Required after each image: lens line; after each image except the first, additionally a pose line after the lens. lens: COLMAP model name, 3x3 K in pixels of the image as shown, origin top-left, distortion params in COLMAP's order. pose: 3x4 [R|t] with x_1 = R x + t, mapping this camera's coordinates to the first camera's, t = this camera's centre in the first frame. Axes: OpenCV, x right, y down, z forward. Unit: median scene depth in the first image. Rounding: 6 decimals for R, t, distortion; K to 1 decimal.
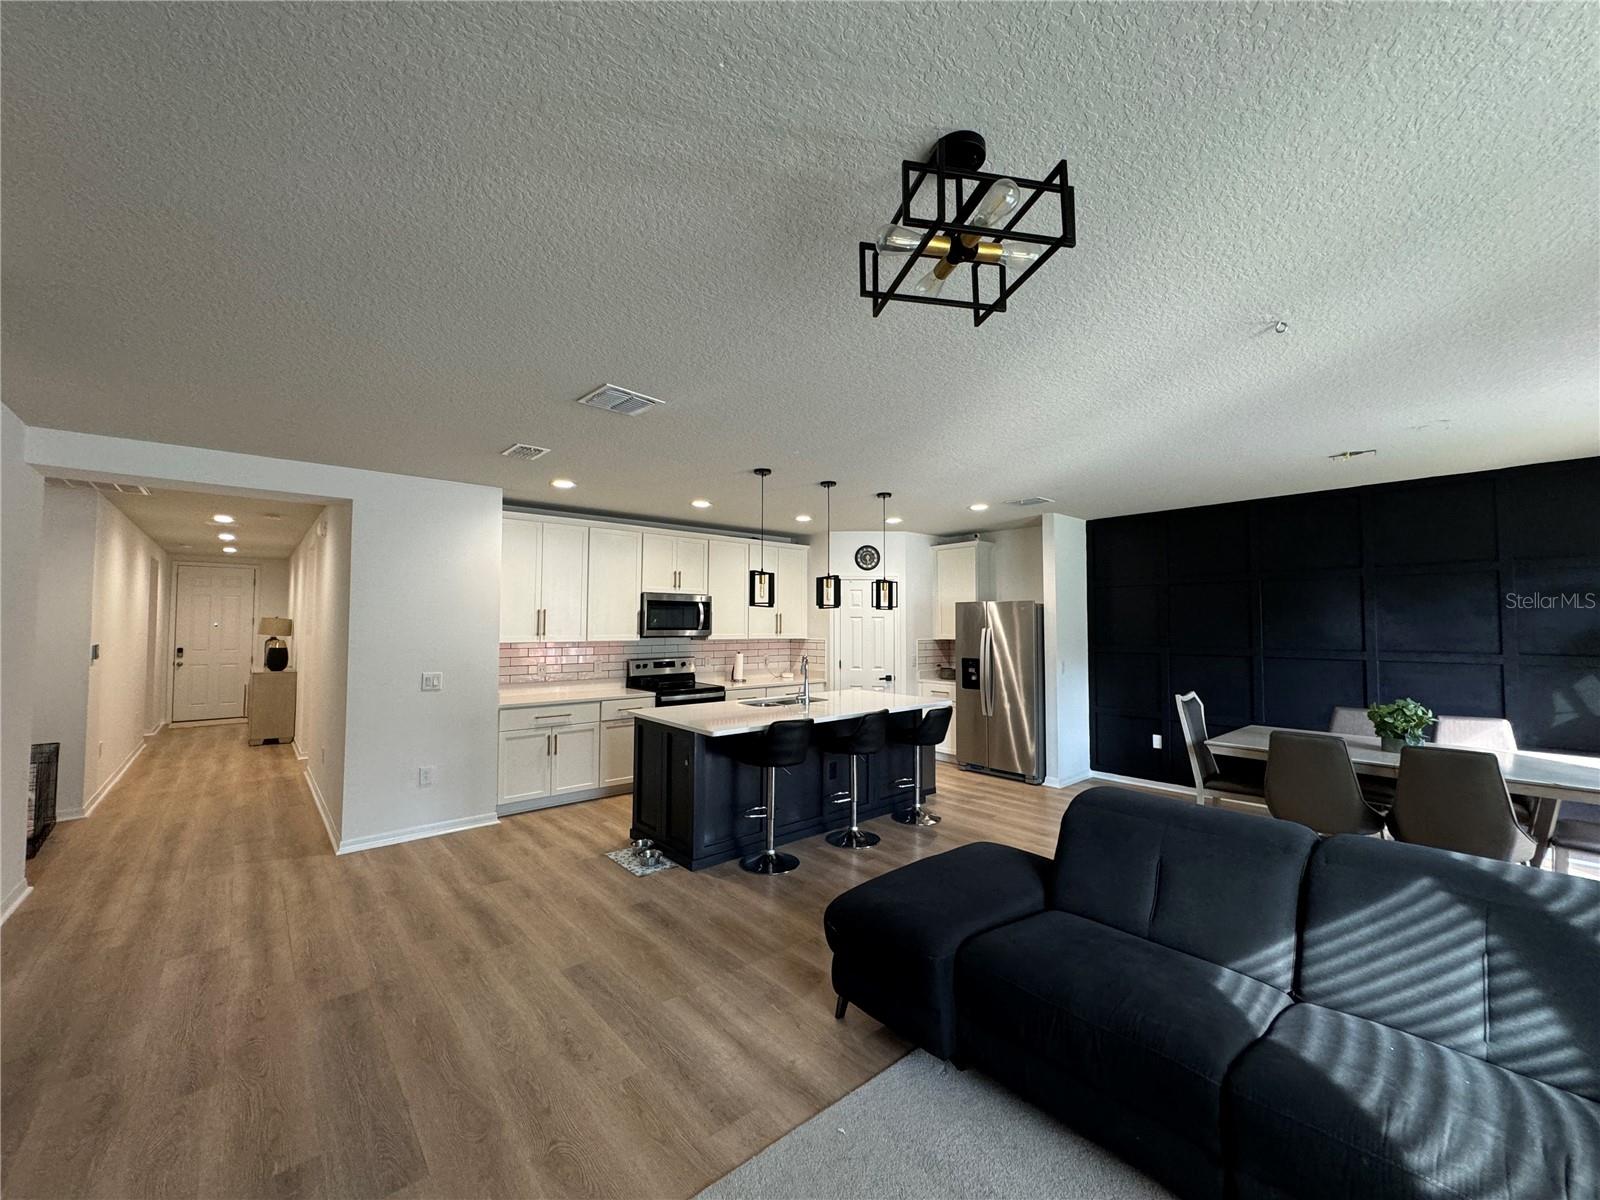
lens RADIAL K [[646.0, 0, 808.2], [0, 646.0, 617.4], [0, 0, 1]] dist [-0.006485, 0.001636]
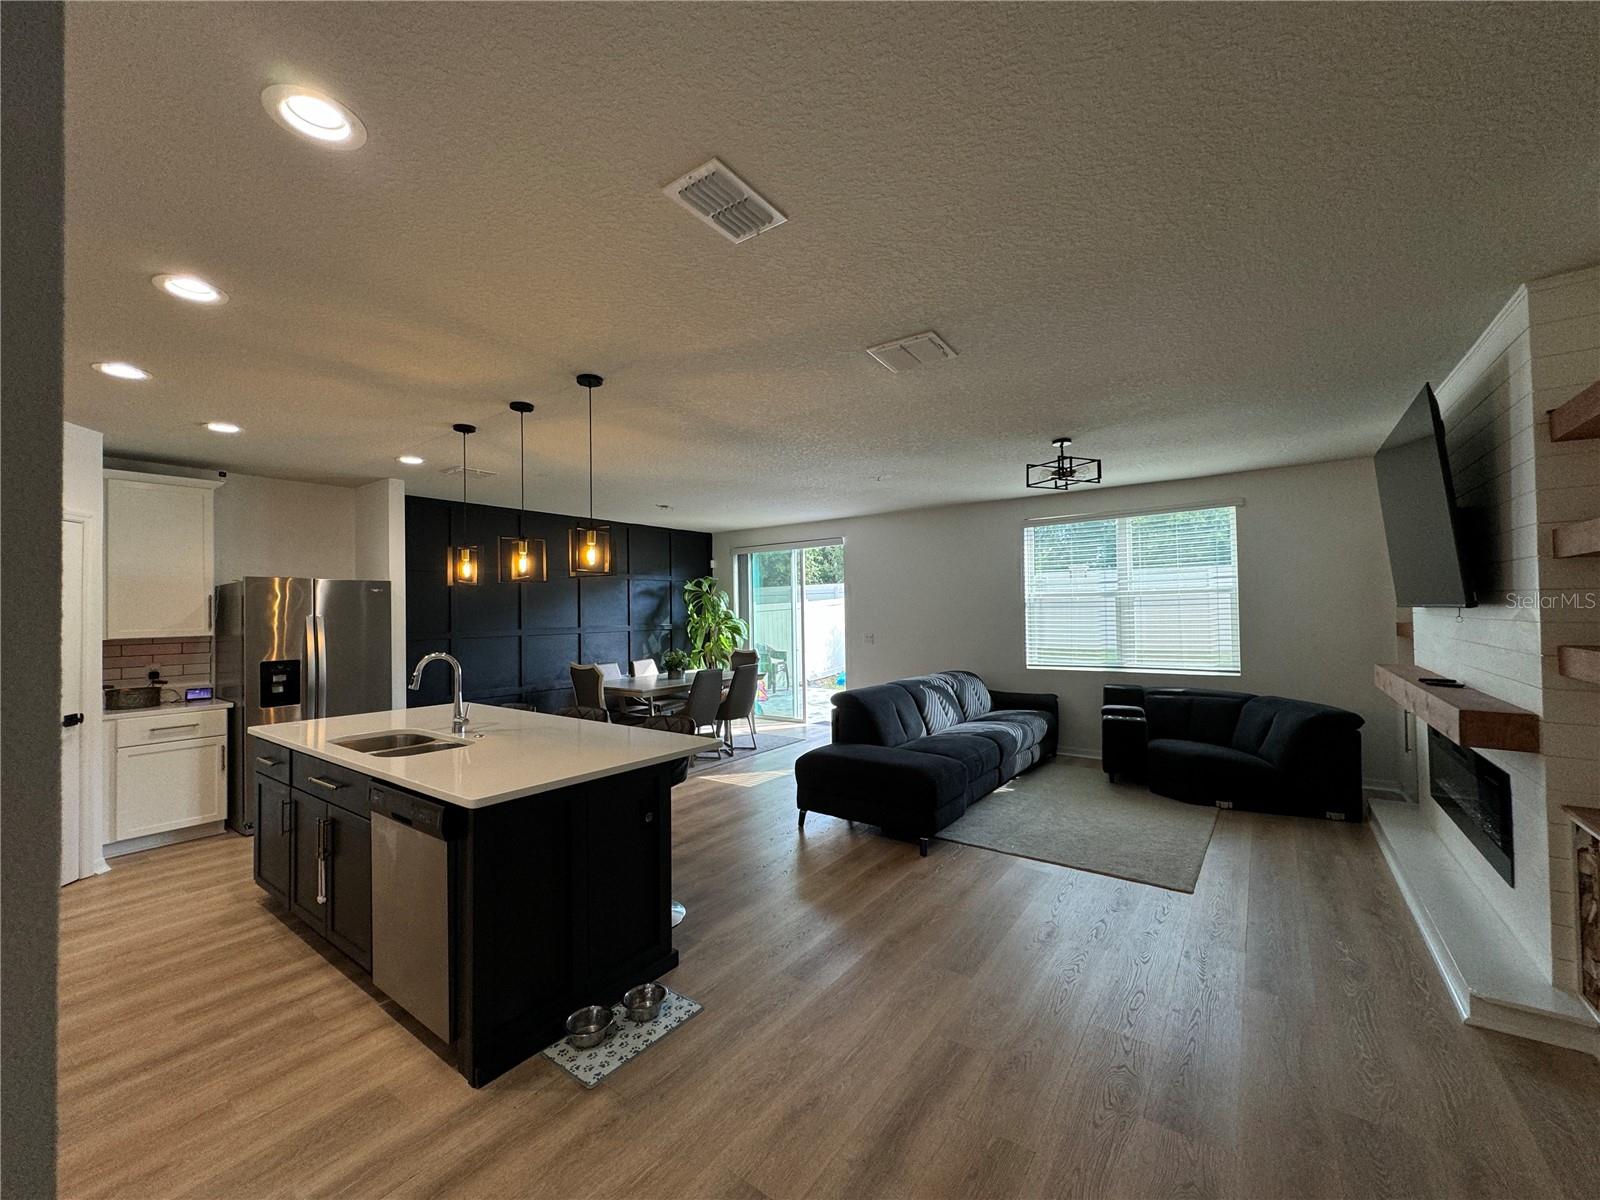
lens RADIAL K [[646.0, 0, 801.5], [0, 646.0, 589.4], [0, 0, 1]] dist [-0.006485, 0.001636]
pose [[-0.213873, 0.027641, 0.976470, -0.533860], [0.019654, 0.999519, -0.023989, 0.014320], [-0.976664, 0.014061, -0.214313, 0.621177]]
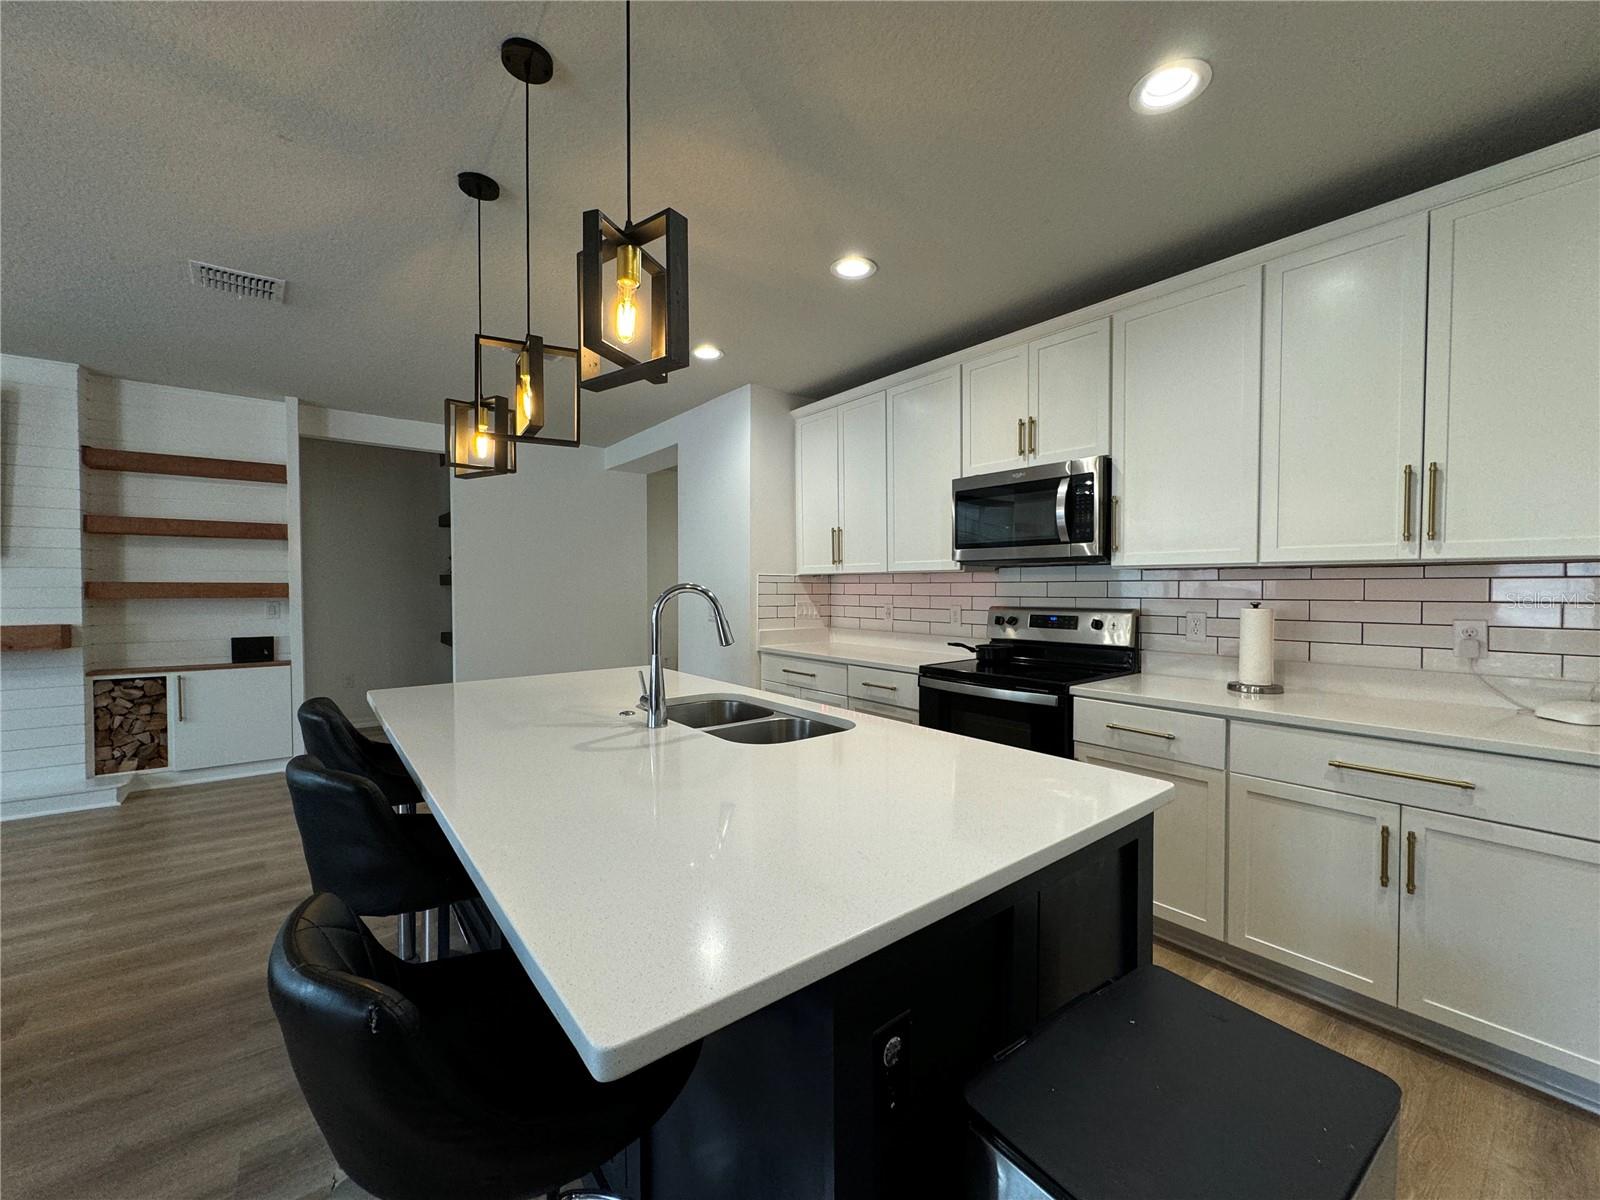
lens RADIAL K [[646.0, 0, 804.9], [0, 646.0, 603.2], [0, 0, 1]] dist [-0.006485, 0.001636]
pose [[-0.057238, 0.008766, -0.998322, 0.265118], [-0.002757, 0.999956, 0.008938, 0.055844], [0.998357, 0.003264, -0.057211, 0.847854]]
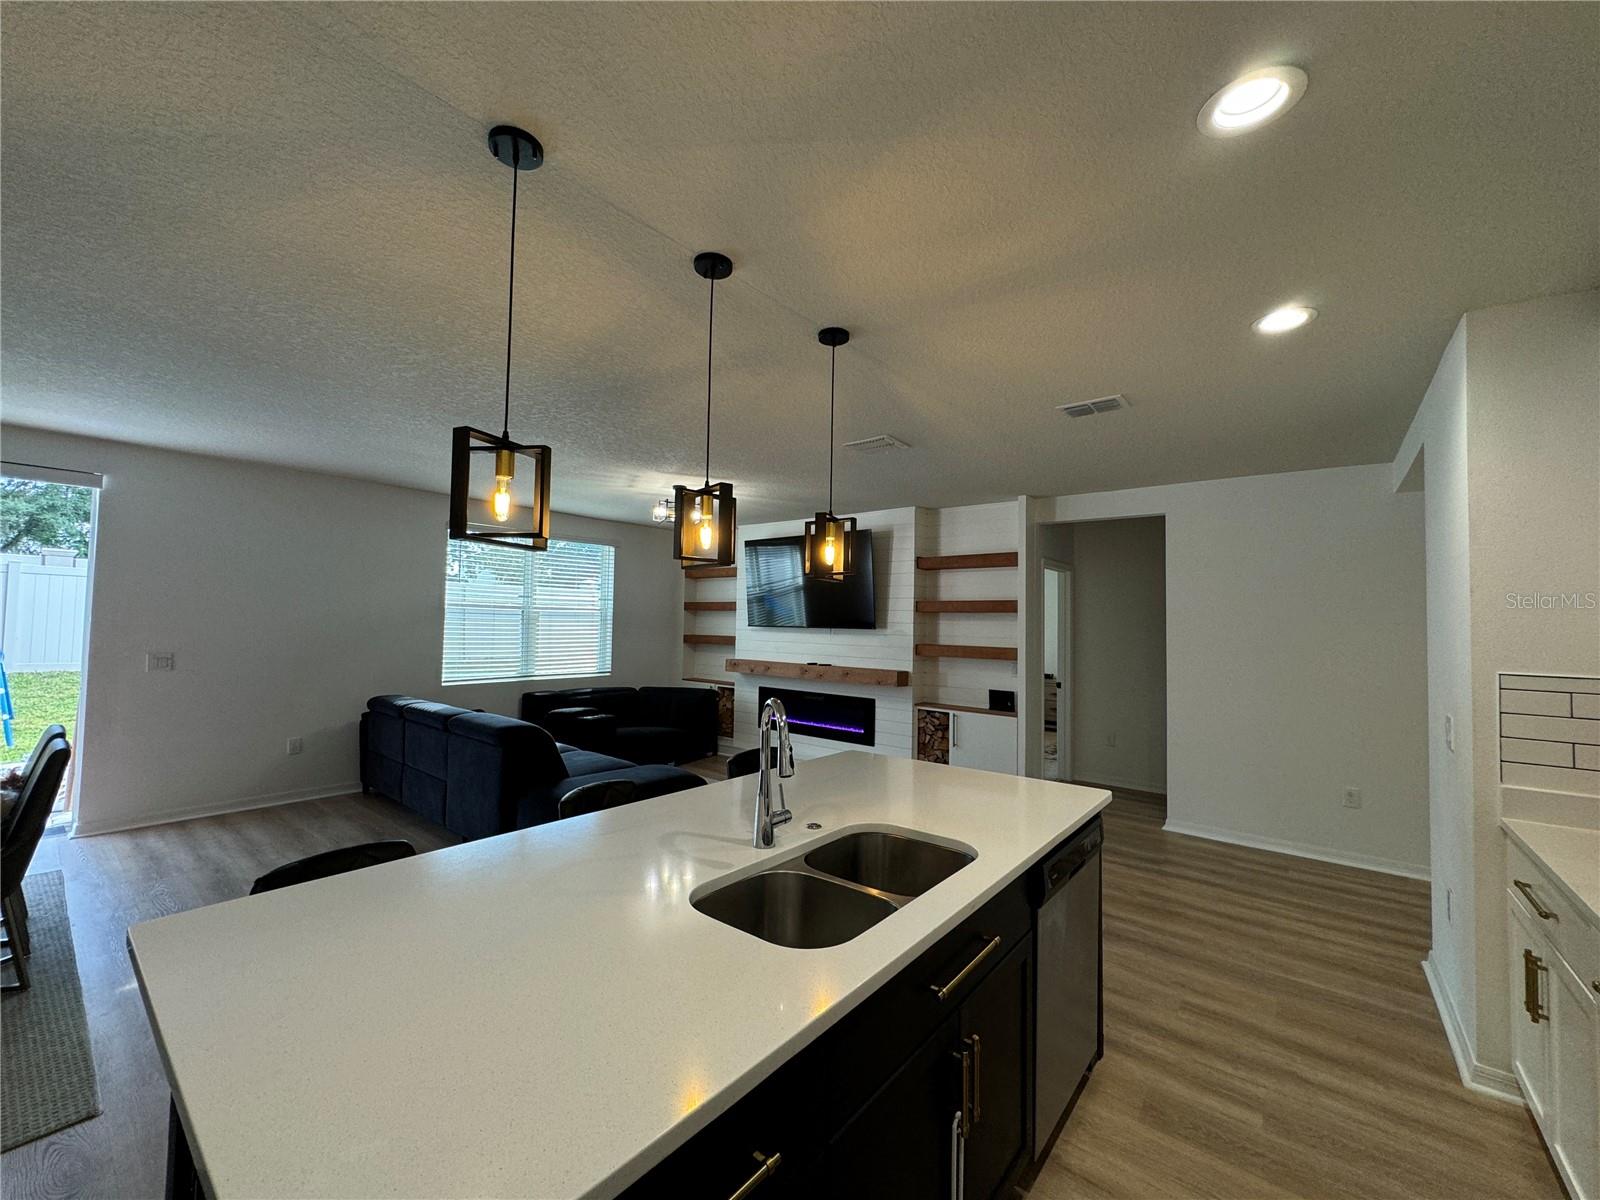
lens RADIAL K [[646.0, 0, 795.7], [0, 646.0, 588.7], [0, 0, 1]] dist [-0.006485, 0.001636]
pose [[-0.986391, -0.037418, -0.160099, 0.032410], [-0.029616, 0.998267, -0.050847, 0.016428], [0.161724, -0.045413, -0.985791, 1.034747]]
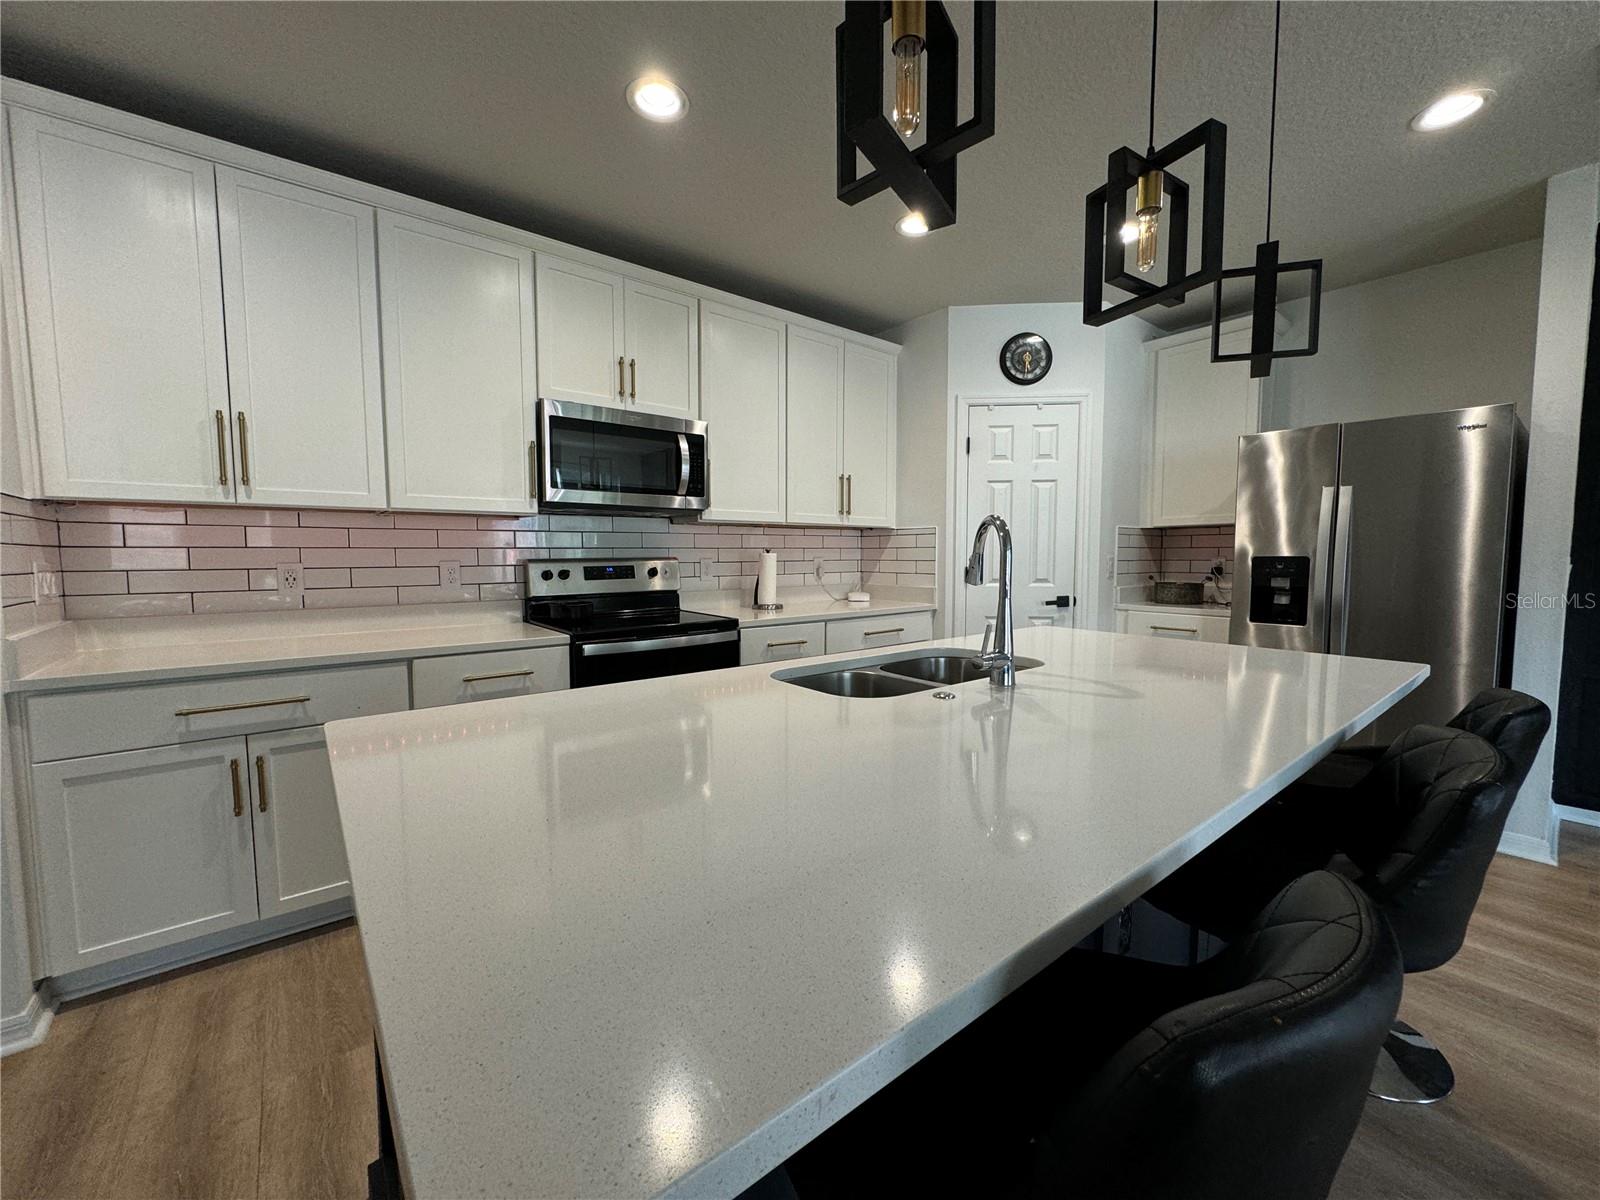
lens RADIAL K [[646.0, 0, 807.1], [0, 646.0, 596.6], [0, 0, 1]] dist [-0.006485, 0.001636]
pose [[0.998974, 0.000933, -0.045284, -0.058771], [0.002921, 0.996381, 0.084954, 0.051378], [0.045199, -0.084999, 0.995355, 0.541662]]
